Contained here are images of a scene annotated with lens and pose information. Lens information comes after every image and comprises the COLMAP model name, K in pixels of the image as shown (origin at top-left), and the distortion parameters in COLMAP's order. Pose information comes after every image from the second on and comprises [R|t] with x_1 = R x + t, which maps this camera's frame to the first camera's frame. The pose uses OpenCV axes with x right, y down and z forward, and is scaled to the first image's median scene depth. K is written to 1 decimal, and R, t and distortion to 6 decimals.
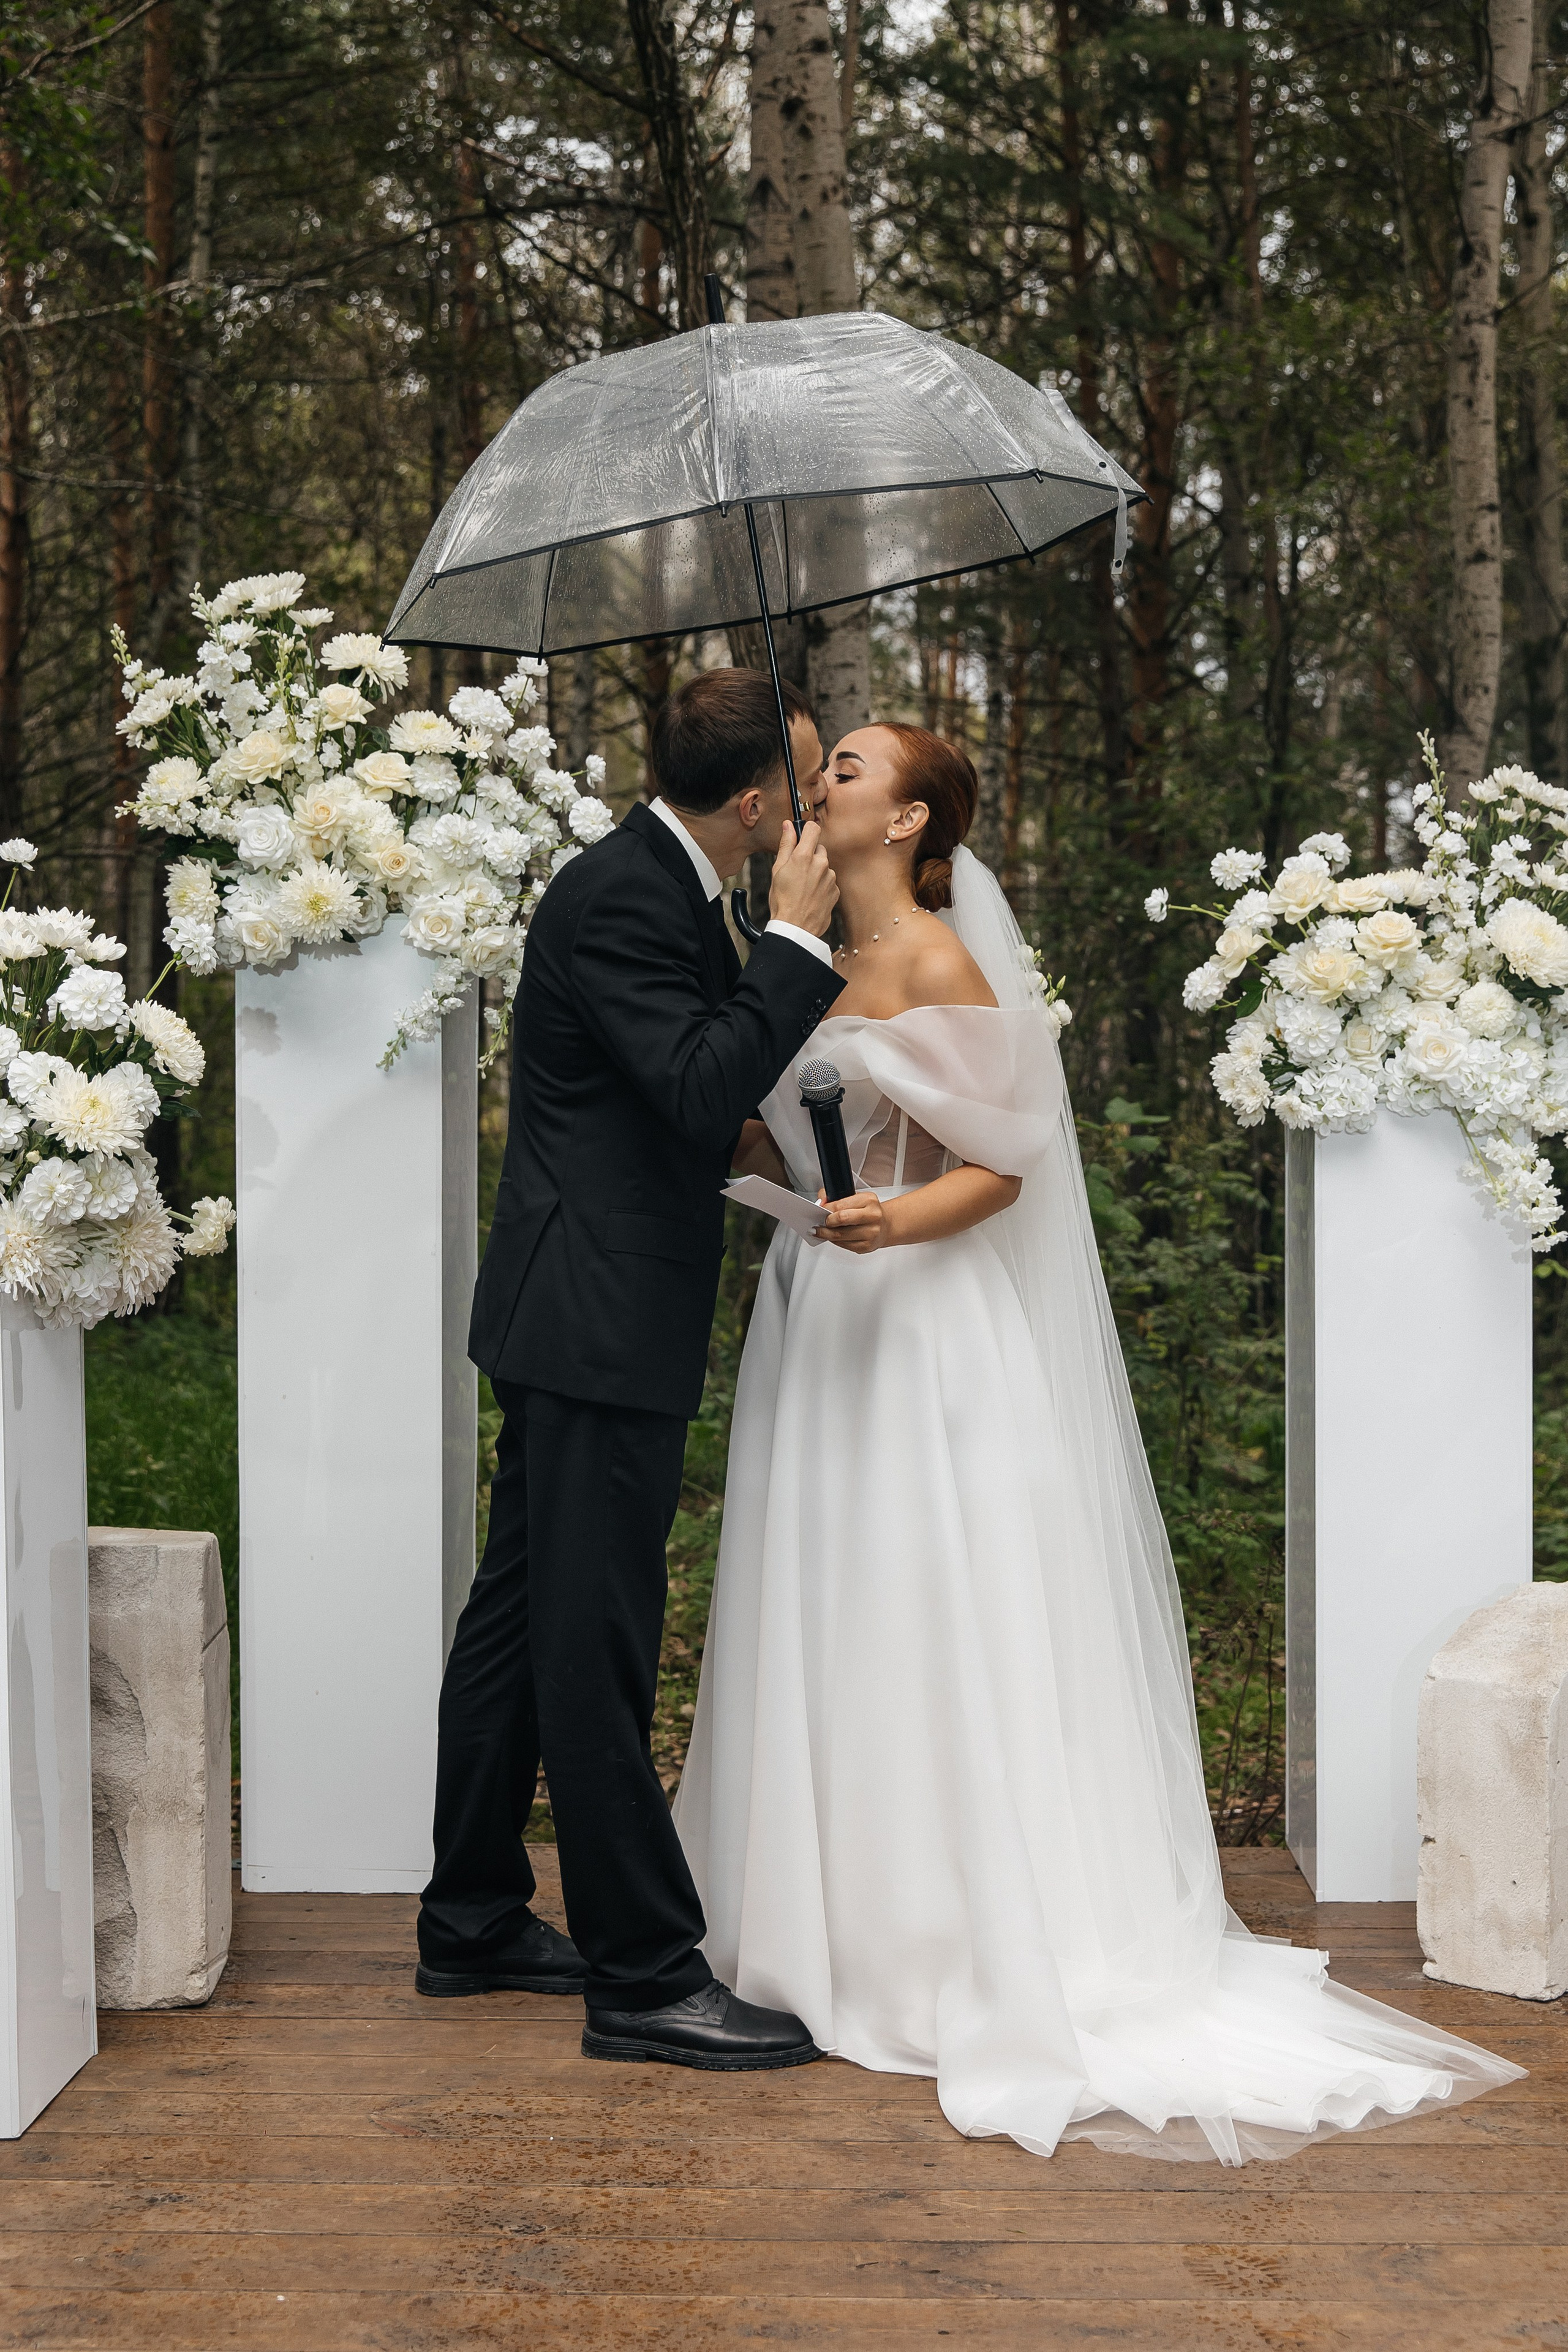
lens RADIAL K [[2820.6, 0, 770.0], [0, 2820.6, 1199.0], [0, 0, 1]] dist [0.006286, -0.004629]
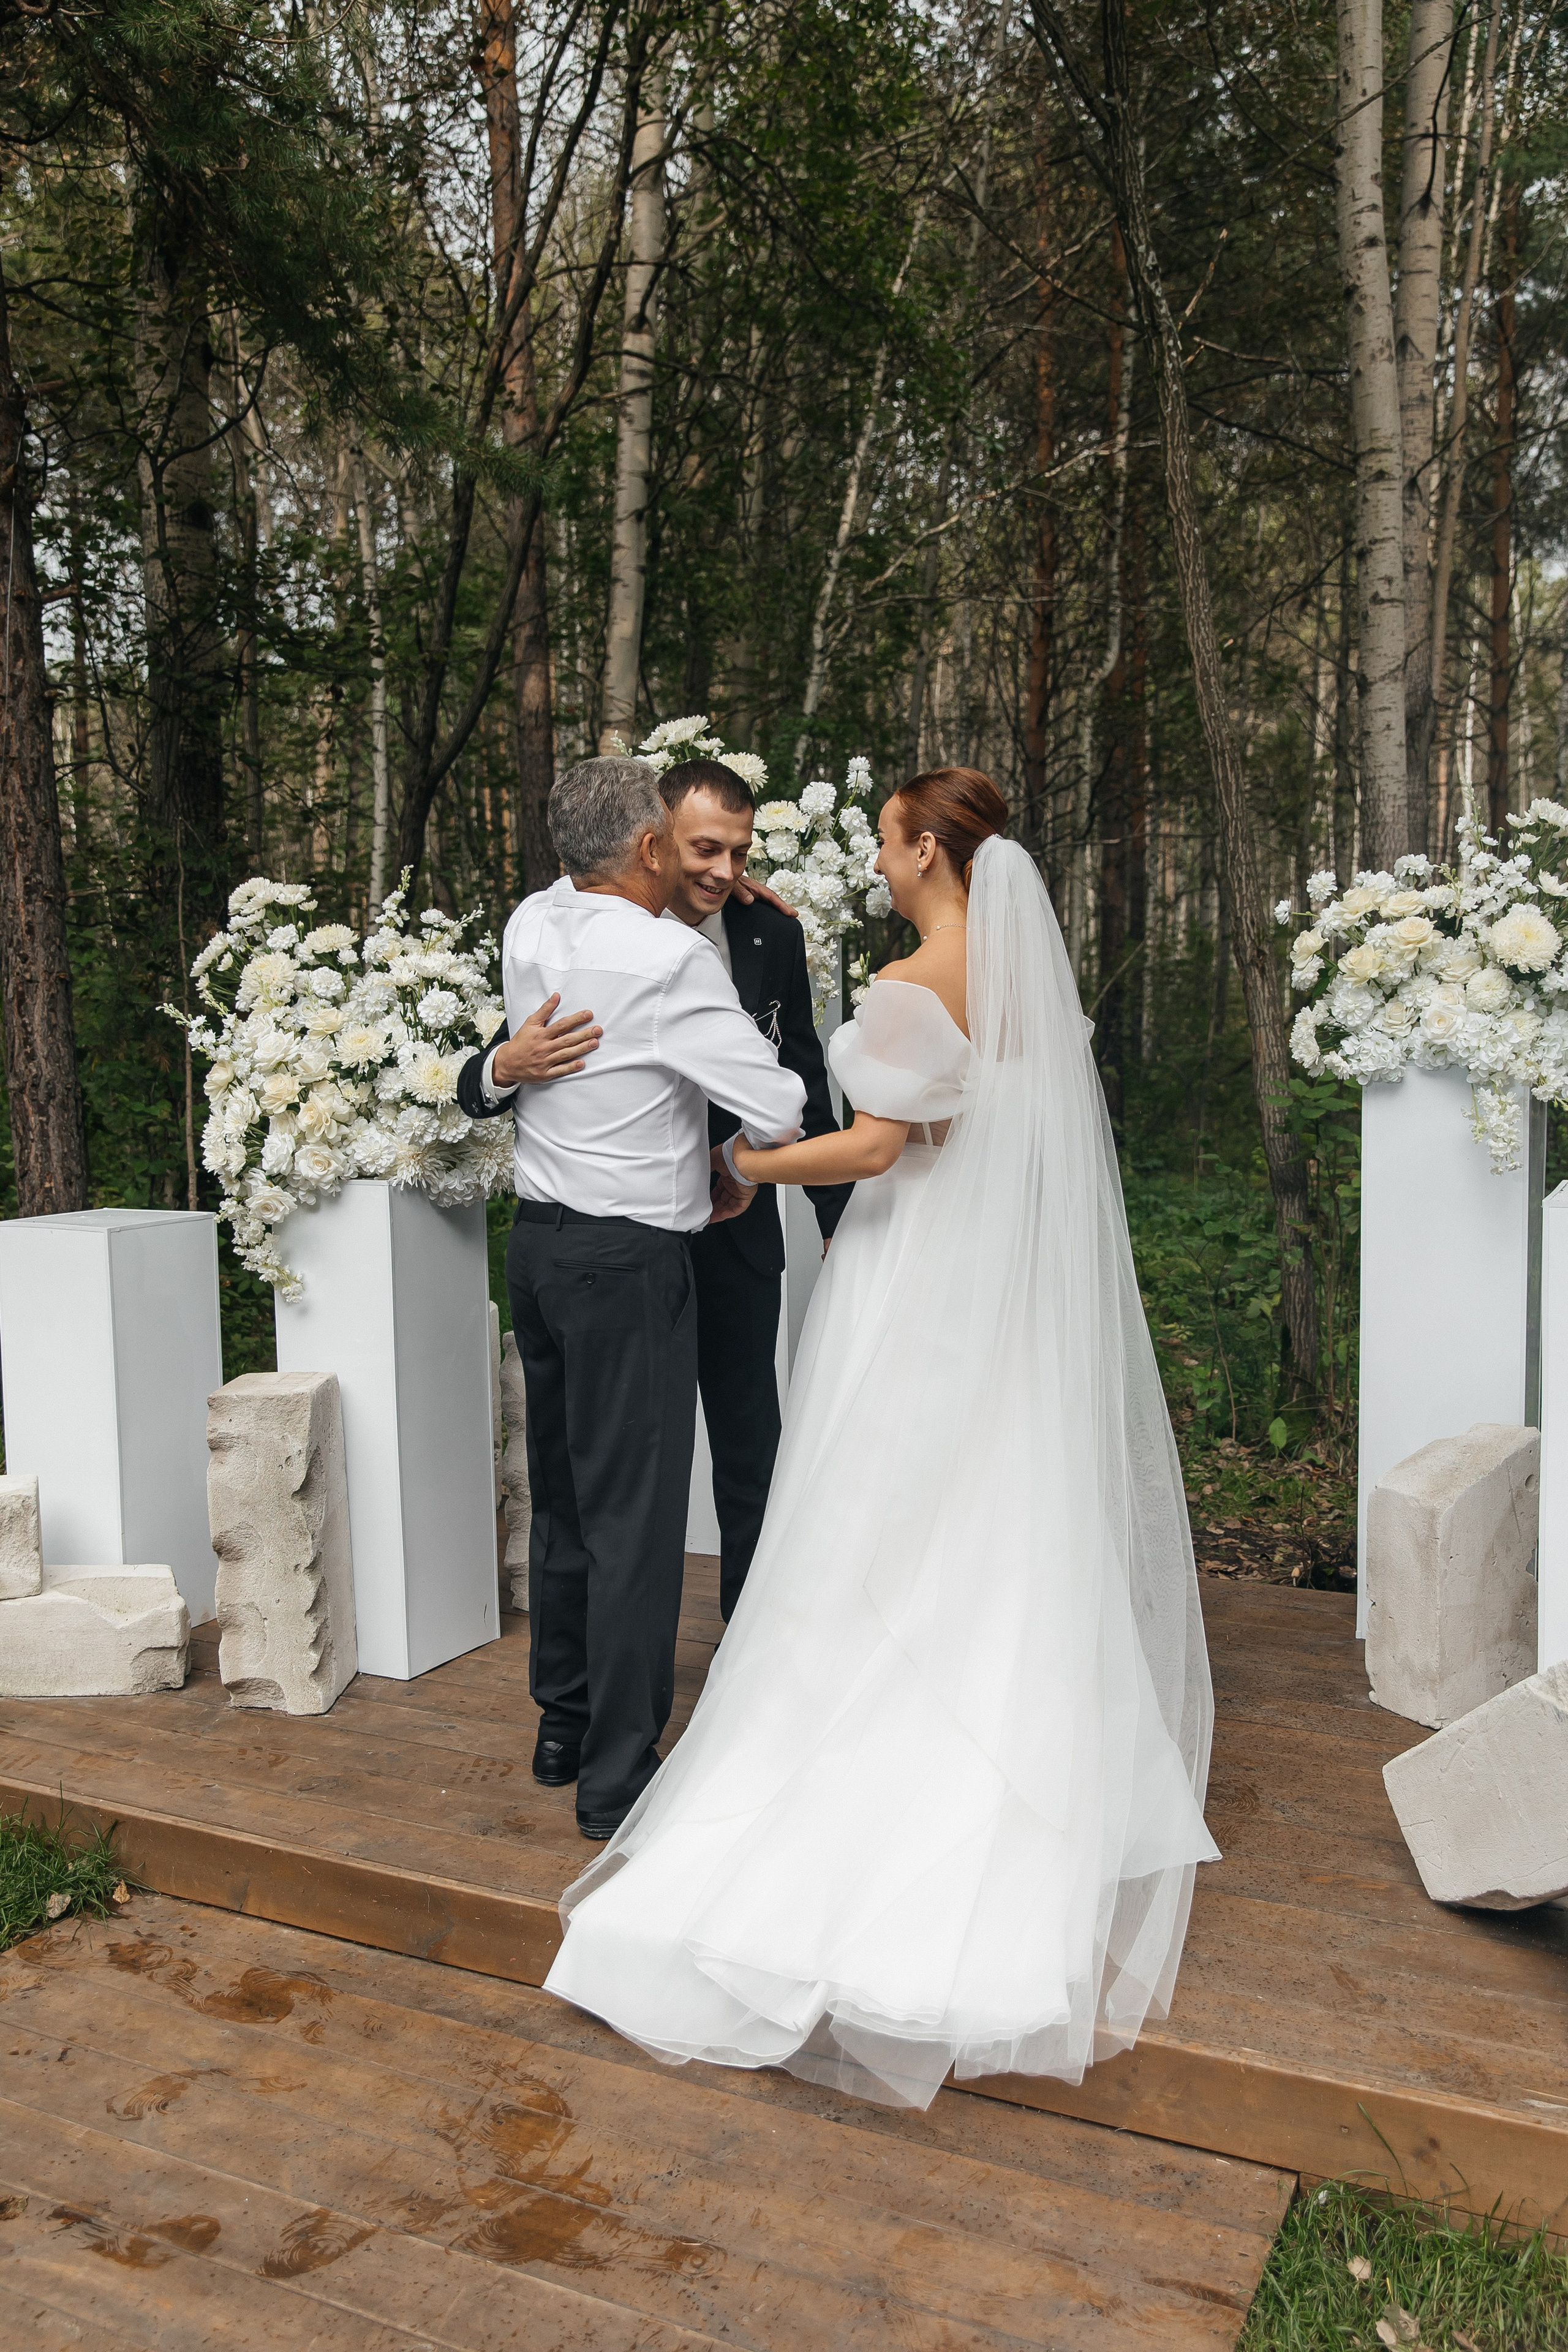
lens RADIAL K [[1930.6, 0, 802.4], [0, 1930.6, 1218.5], [0, 0, 1]] dist [0.005688, 0.002820]
pose [[0.914004, 0.033843, -0.404291, 0.325732], [-0.003709, 0.997170, 0.075088, -0.026810], [0.405688, -0.067131, 0.911543, 0.039510]]
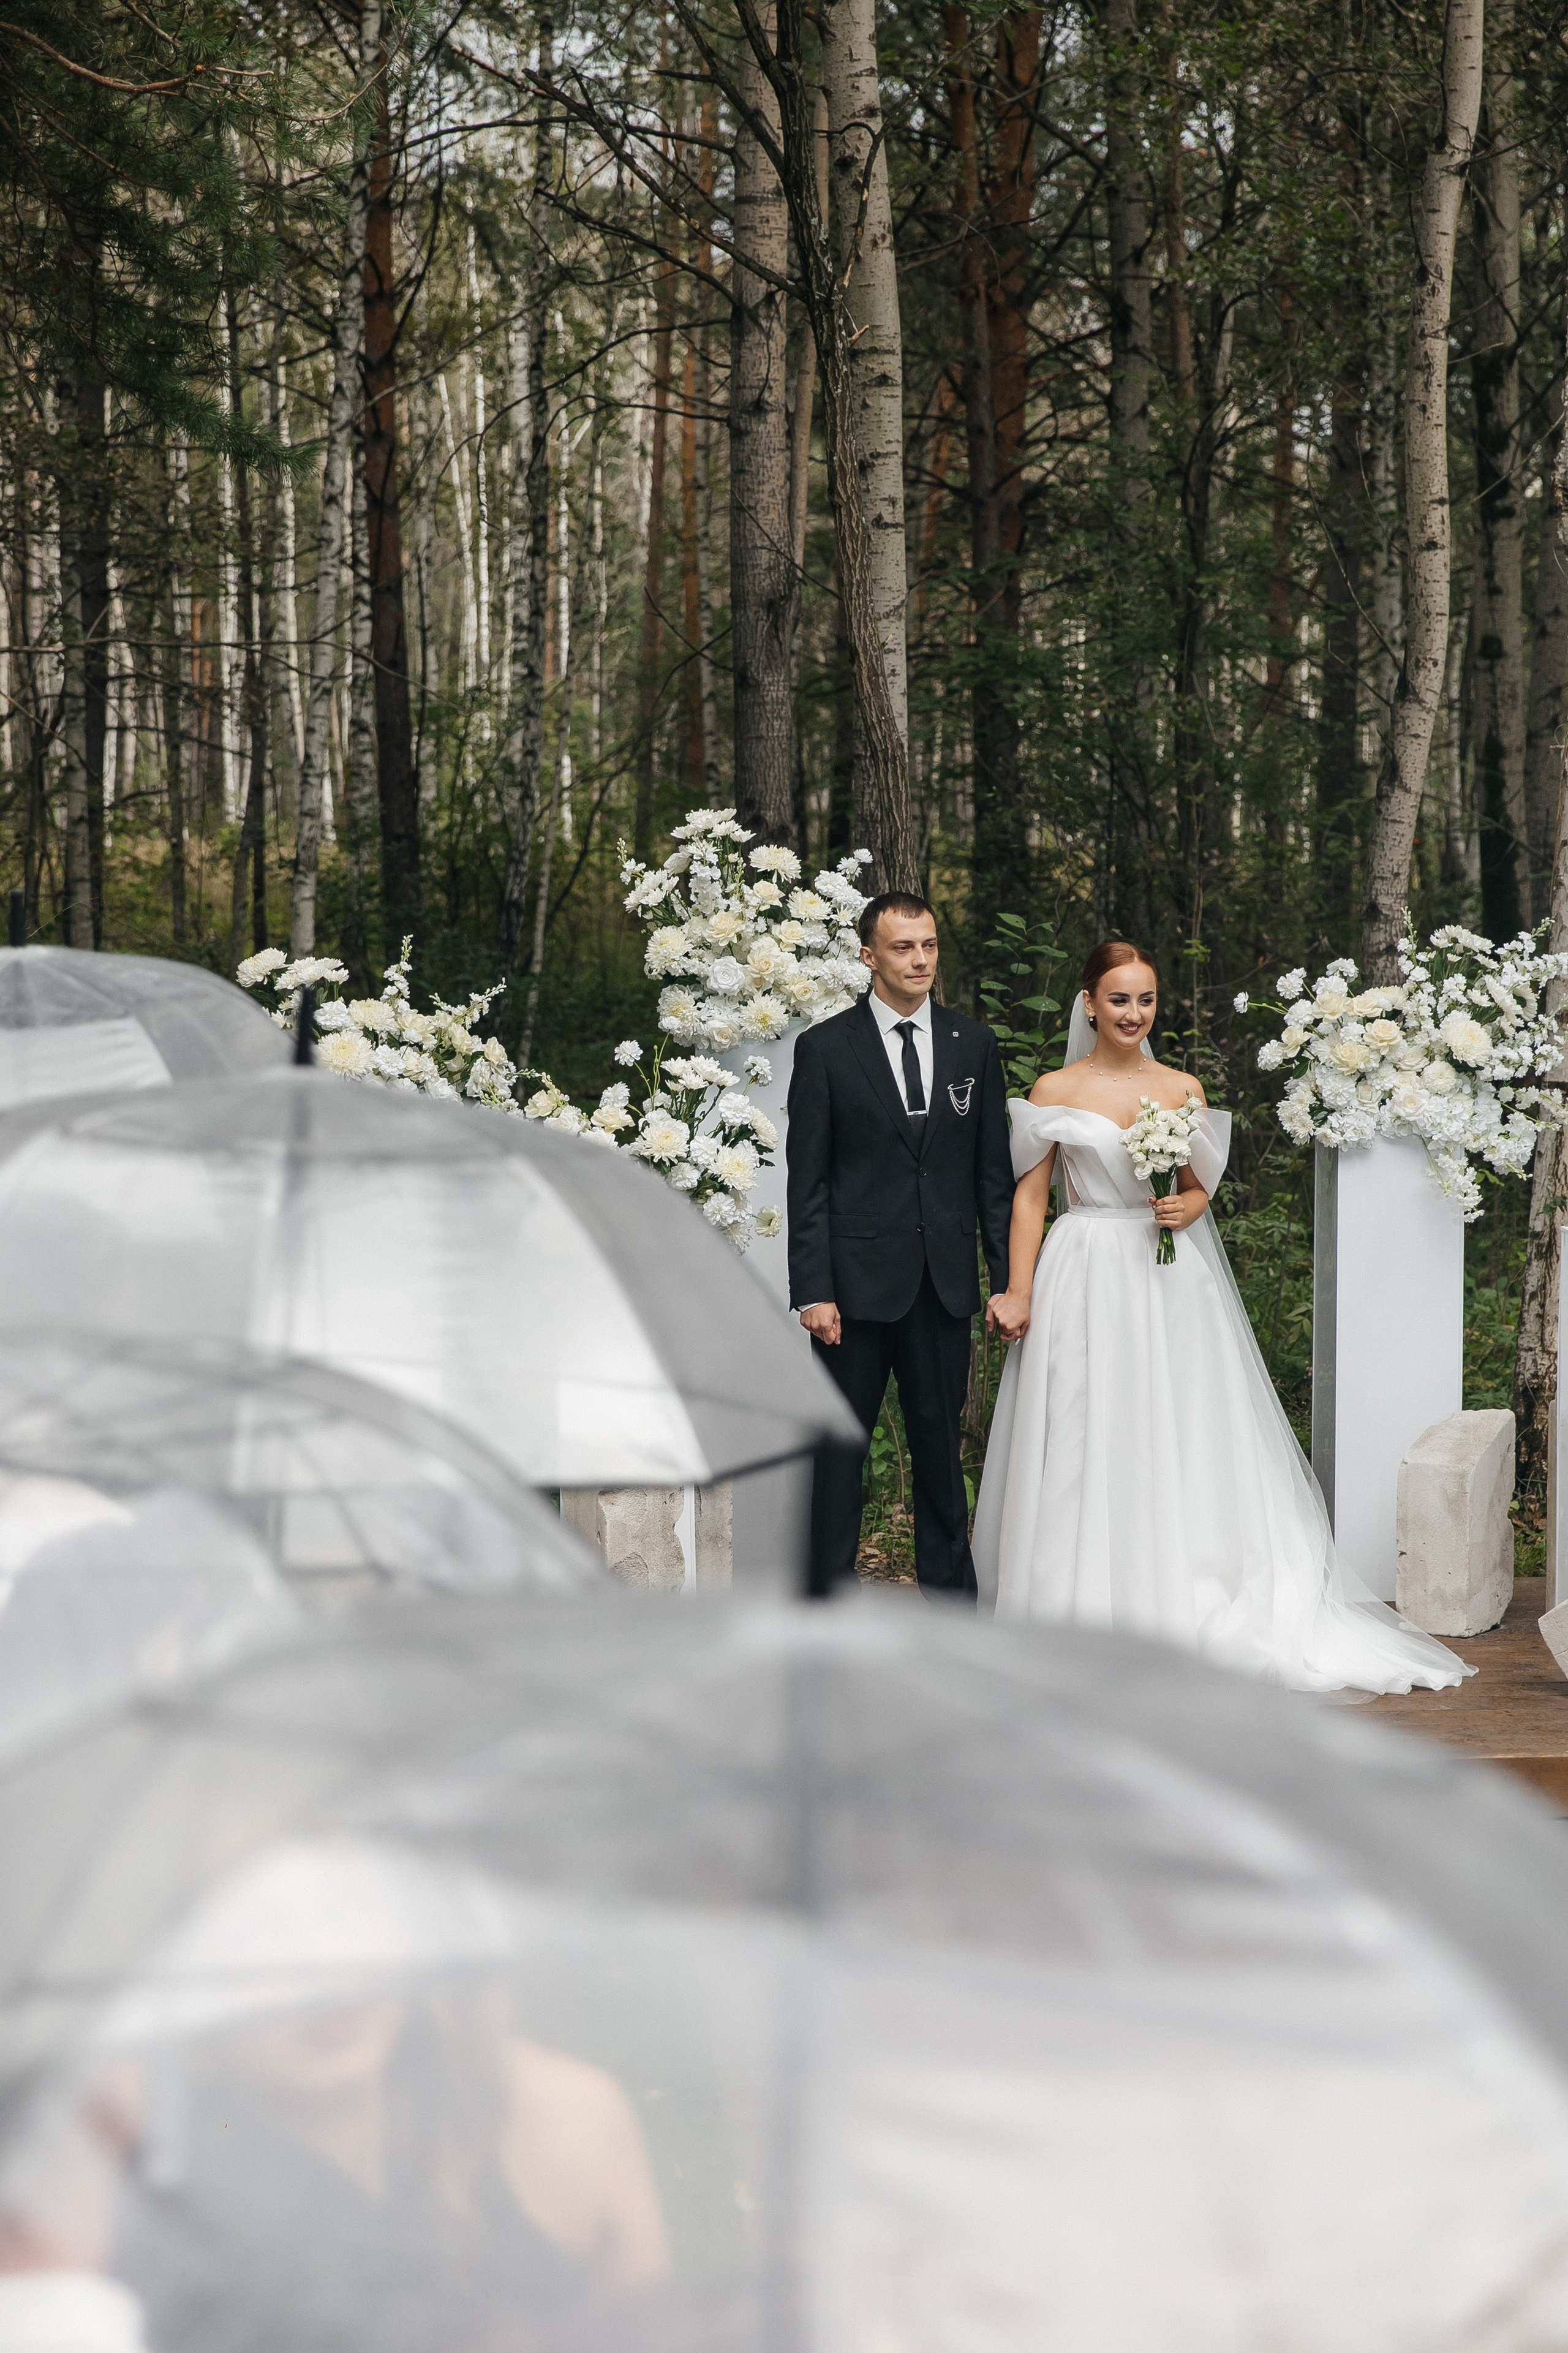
lens RADIAL K [[4187.0, 0, 736.8], [0, 4187.0, 1187.9], [0, 0, 1]] dist [0.015776, -0.119280]
pose [[0.996090, -0.002905, 0.088294, -0.386717], [-0.002091, 0.998404, 0.056432, -0.140746], [-0.088317, -0.056396, 0.994495, -1.460526]]
